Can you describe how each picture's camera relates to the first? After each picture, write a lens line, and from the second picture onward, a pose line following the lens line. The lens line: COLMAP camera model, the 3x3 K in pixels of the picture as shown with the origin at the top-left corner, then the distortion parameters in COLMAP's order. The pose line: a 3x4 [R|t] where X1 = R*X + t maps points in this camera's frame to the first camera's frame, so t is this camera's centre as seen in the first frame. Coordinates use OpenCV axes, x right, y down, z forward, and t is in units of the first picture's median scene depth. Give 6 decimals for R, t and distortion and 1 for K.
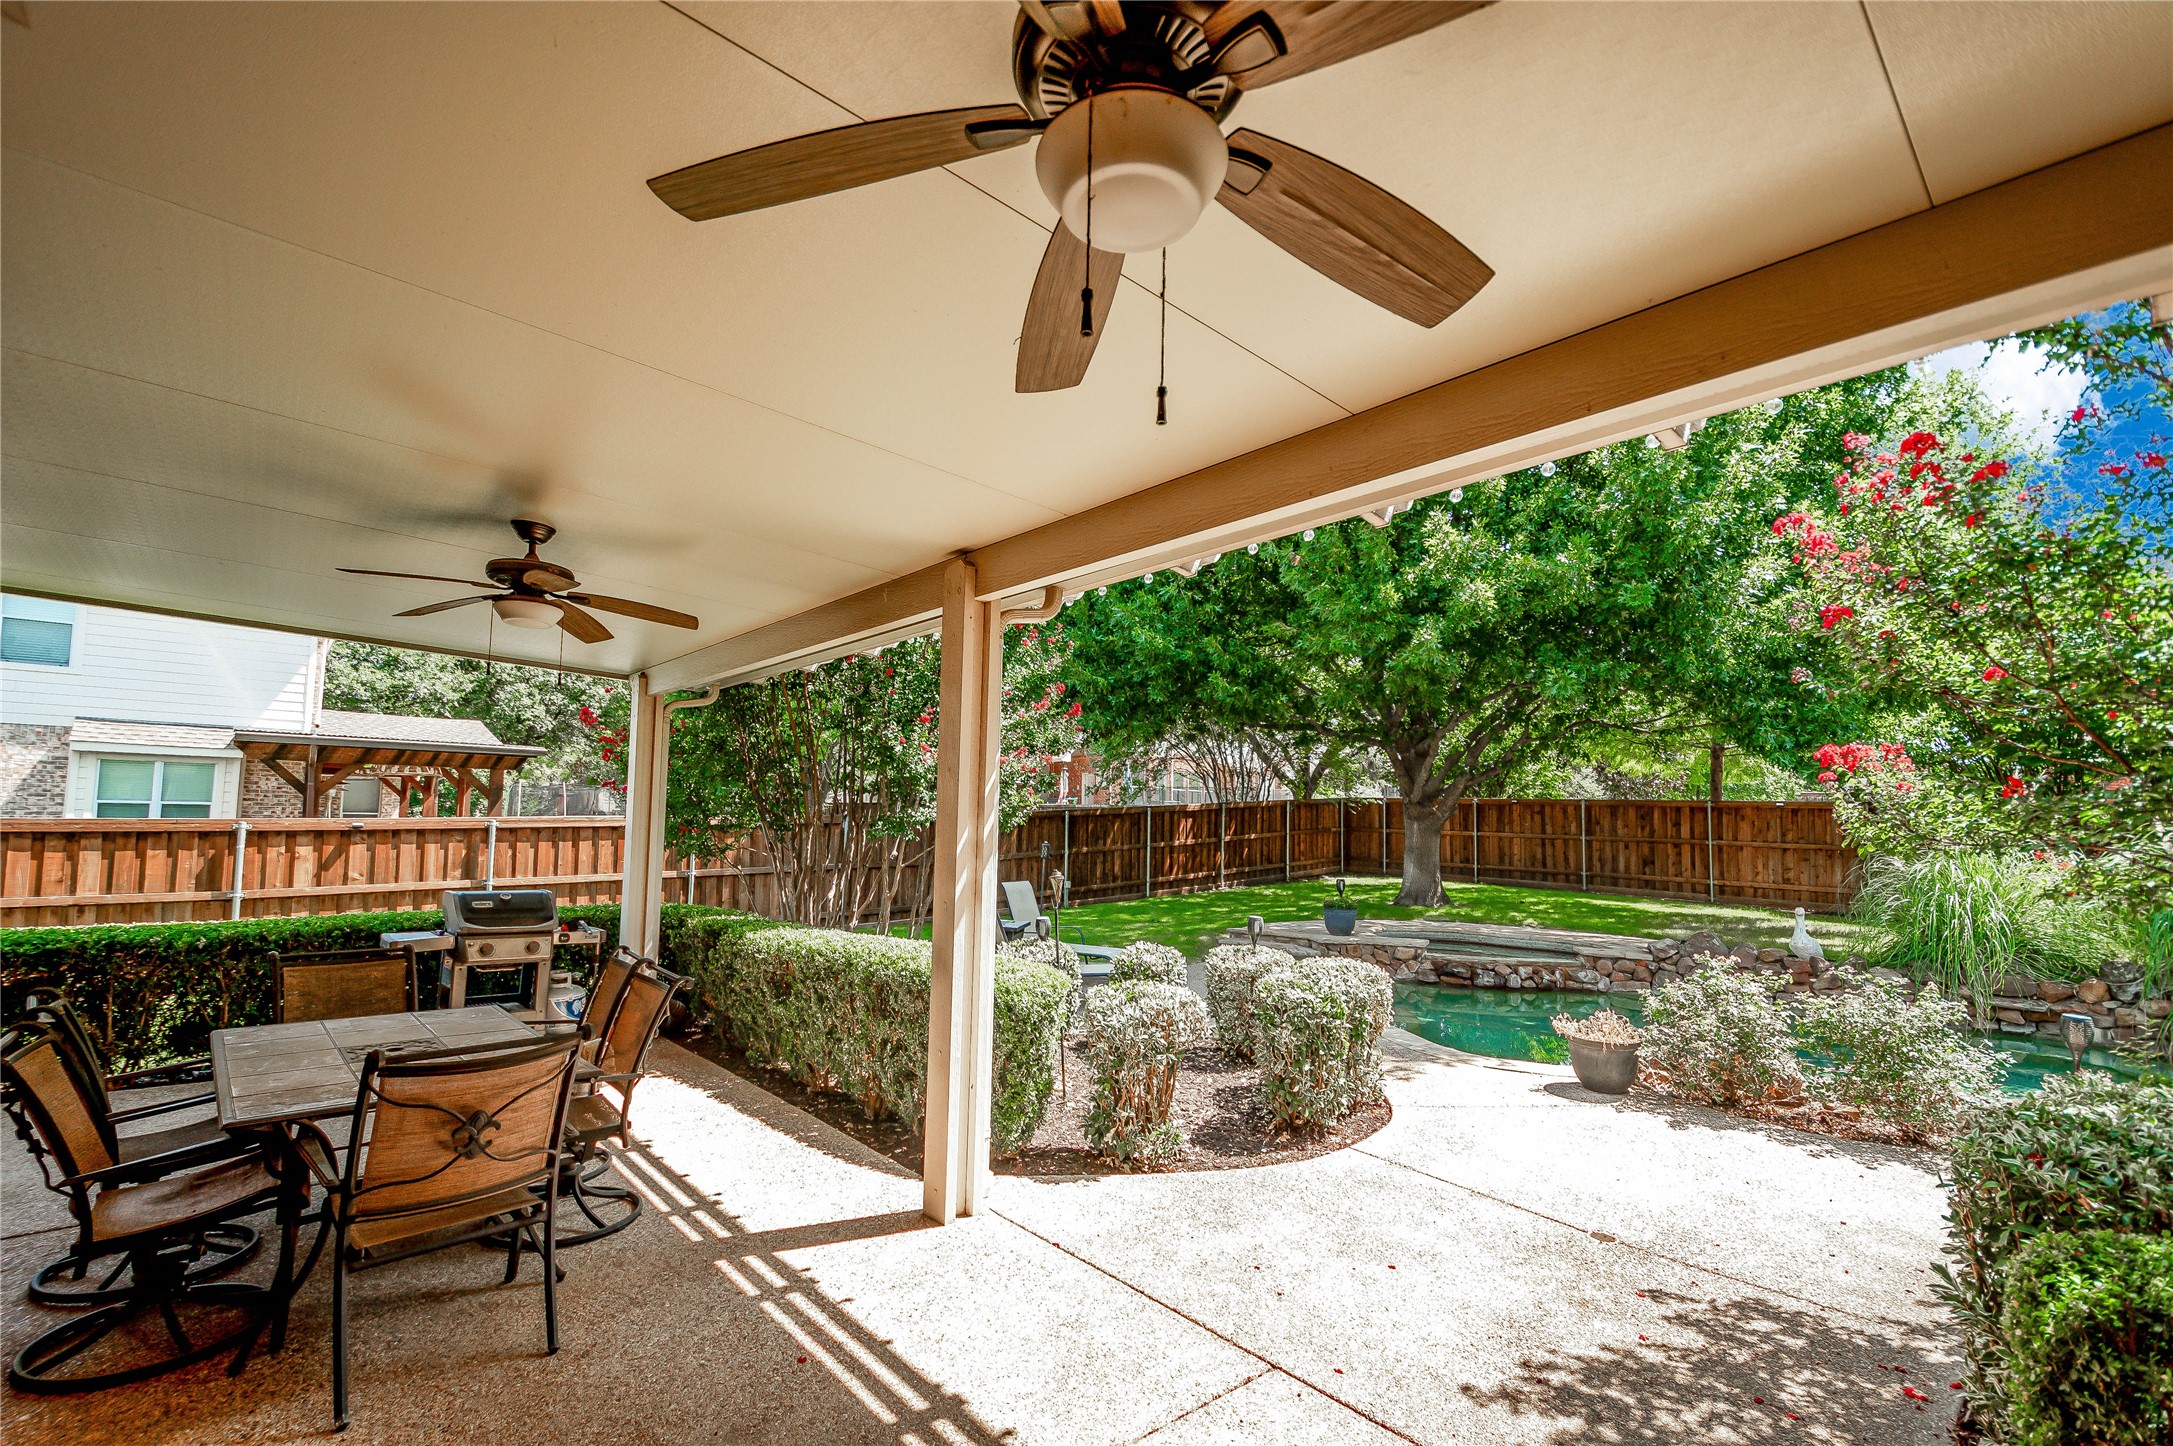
lens RADIAL K [[952.9, 0, 1087.6], [0, 952.9, 762.9], [0, 0, 1]] dist [0.009350, -0.000124]
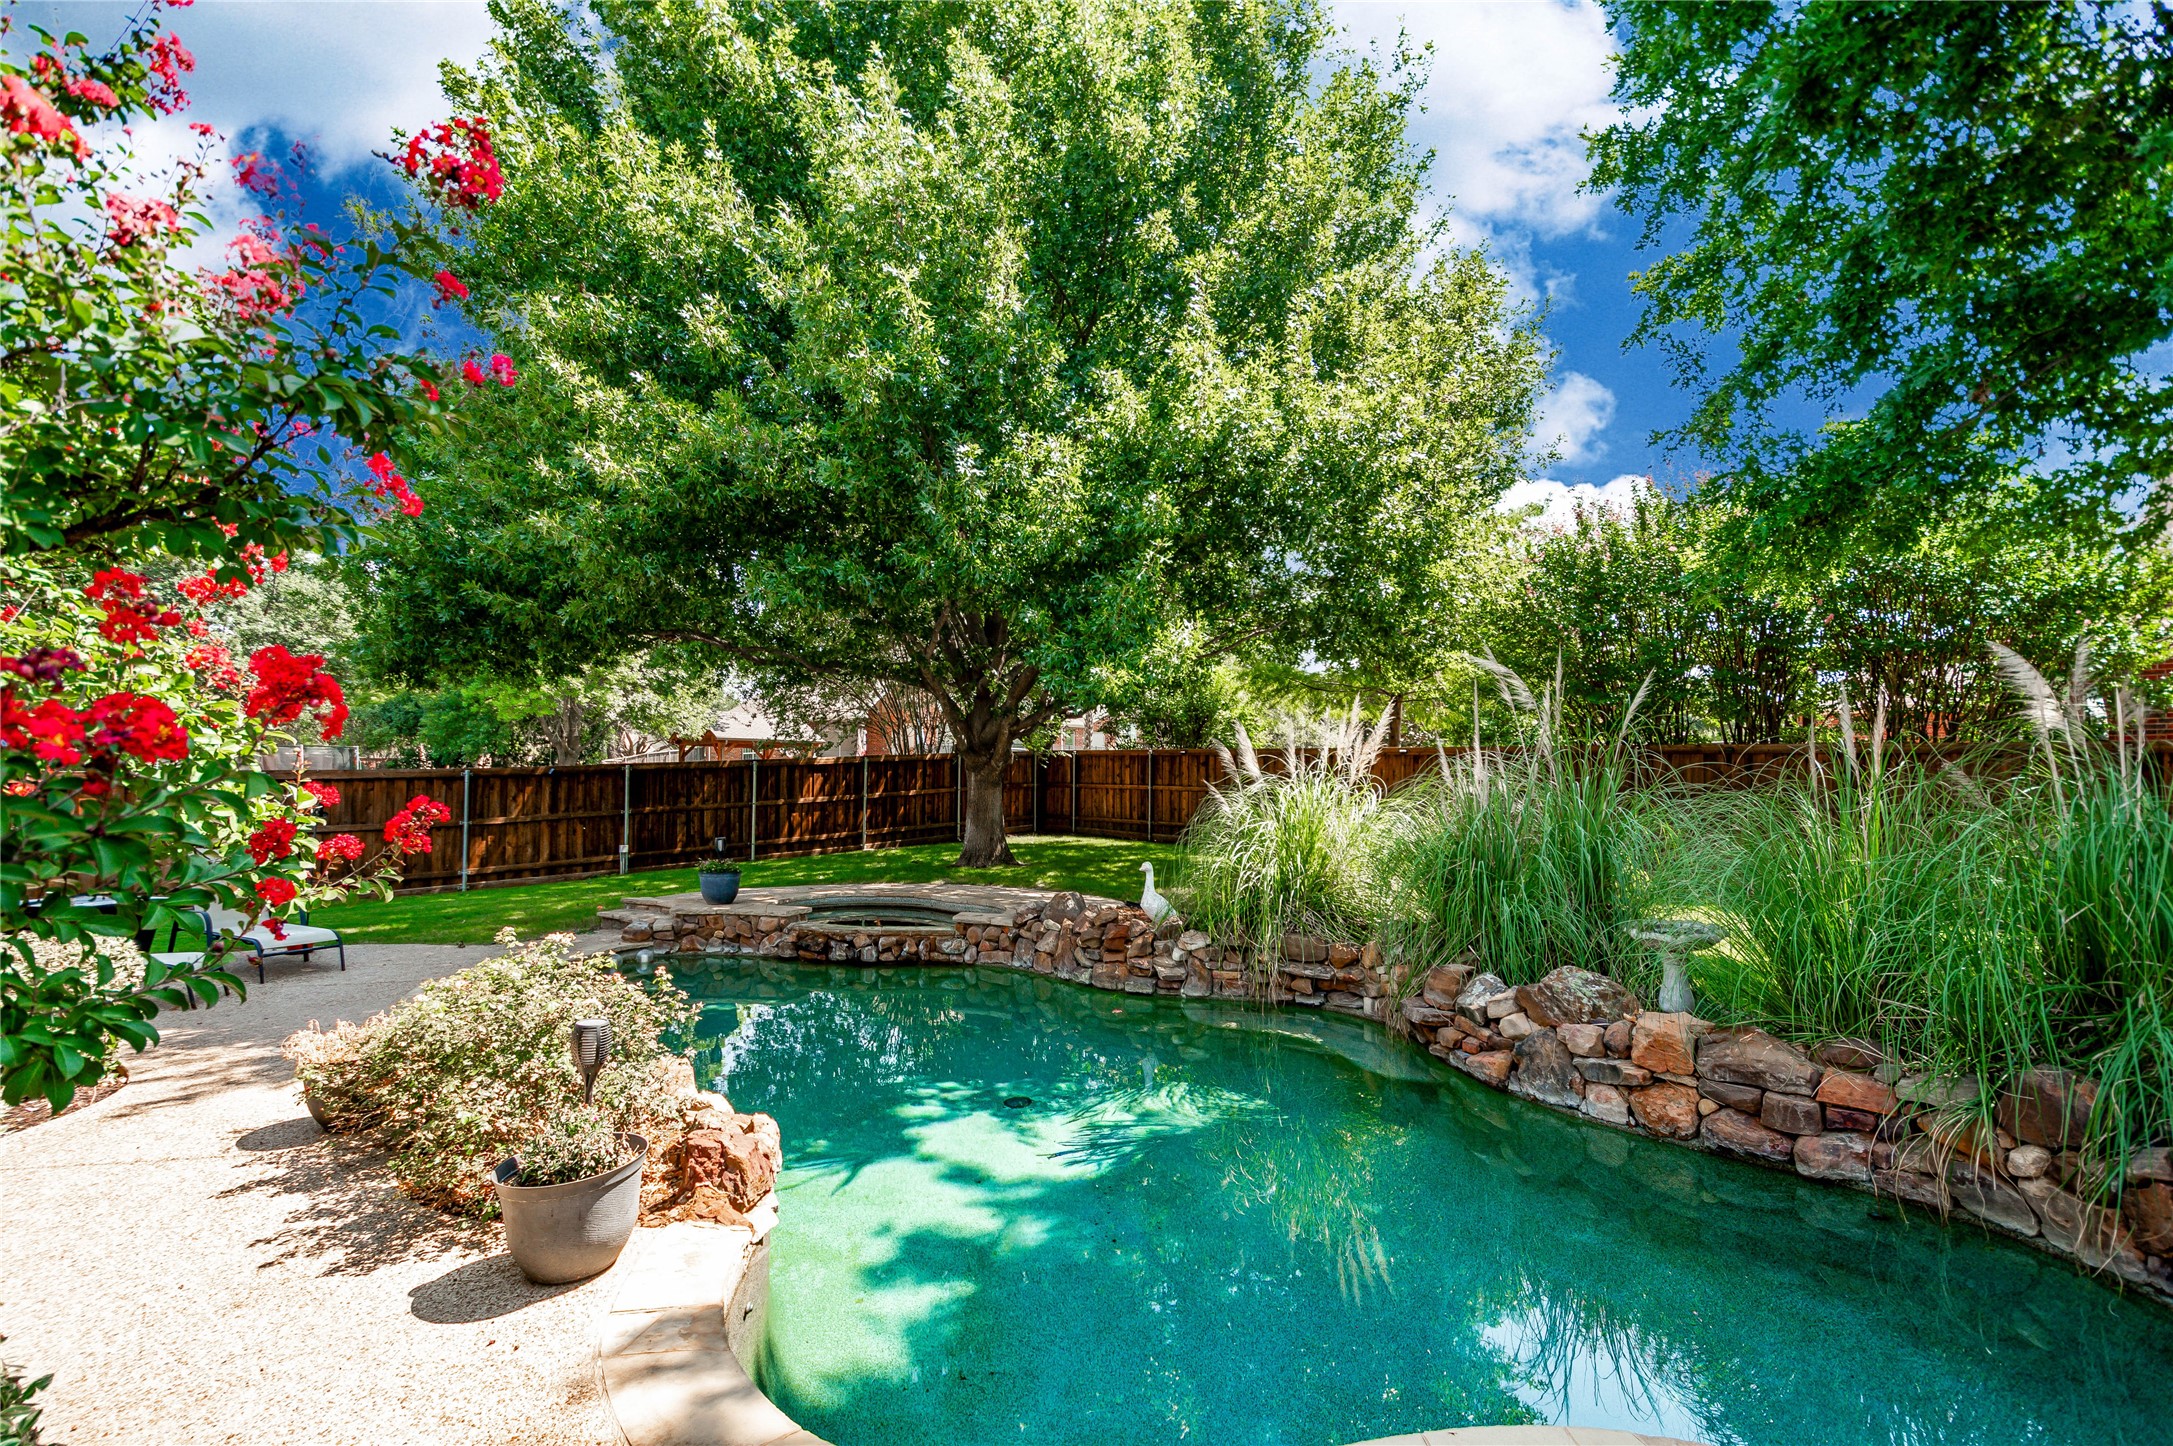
lens RADIAL K [[950.5, 0, 1124.2], [0, 950.5, 717.5], [0, 0, 1]] dist [0.005855, 0.000216]
pose [[0.997530, -0.007261, 0.069865, 0.433417], [0.007810, 0.999941, -0.007588, 0.018050], [-0.069805, 0.008115, 0.997528, 0.096446]]
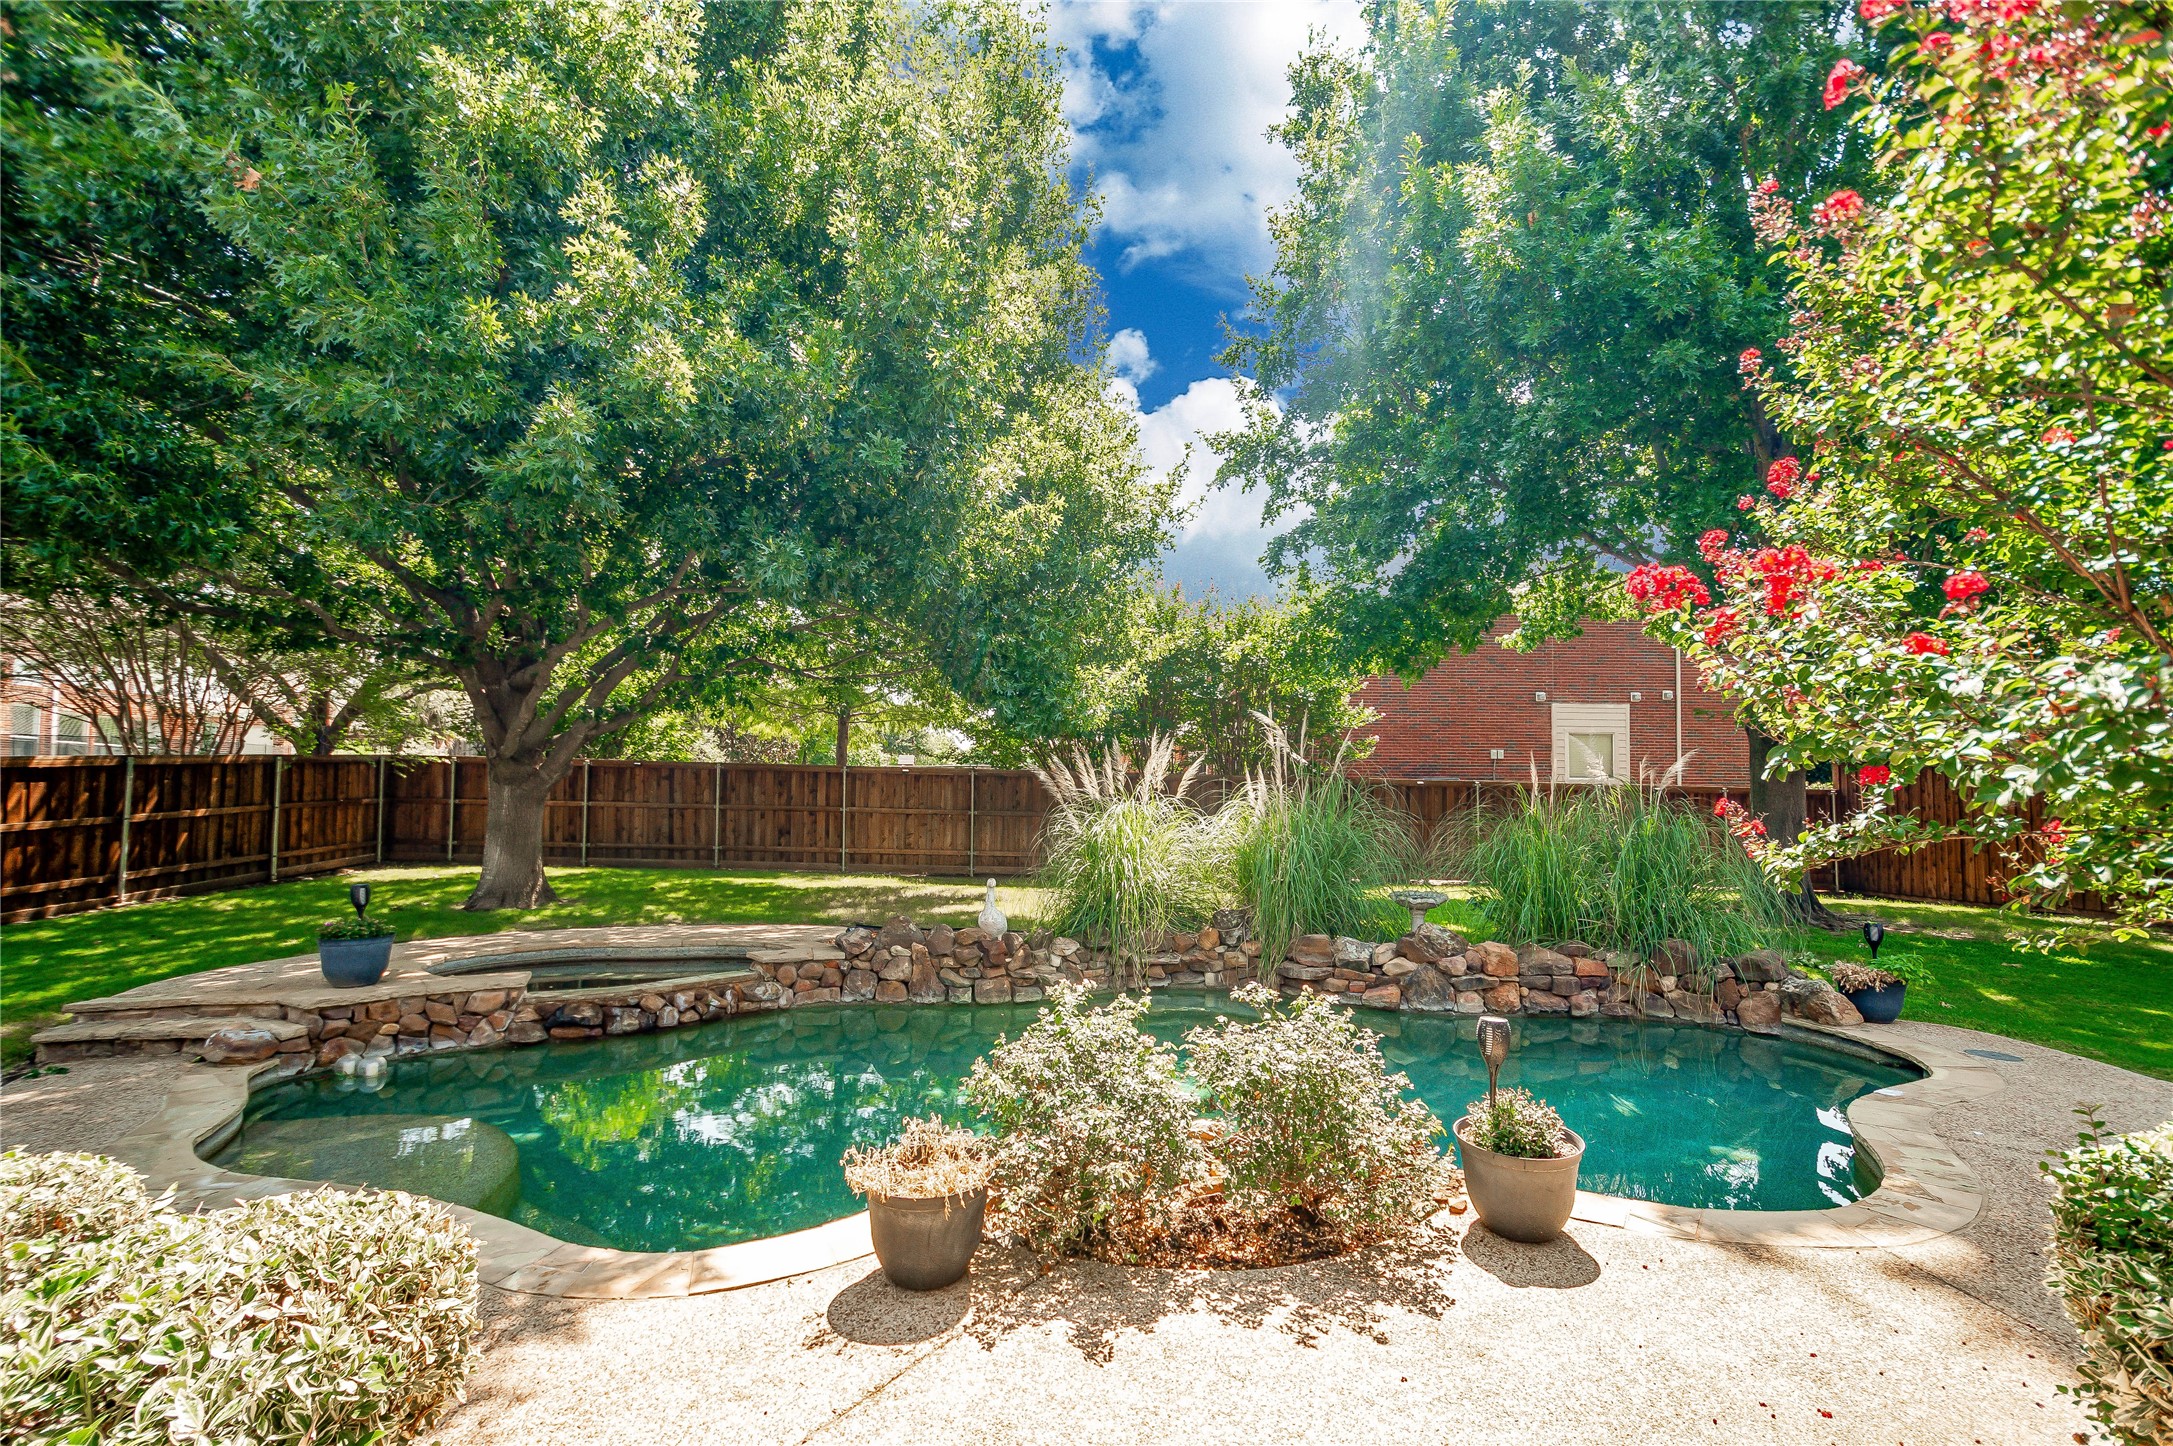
lens RADIAL K [[952.9, 0, 1087.6], [0, 952.9, 762.9], [0, 0, 1]] dist [0.009350, -0.000124]
pose [[0.630708, 0.020794, 0.775742, 0.075565], [-0.043063, 0.999038, 0.008233, 0.022262], [-0.774825, -0.038598, 0.630997, 0.249518]]
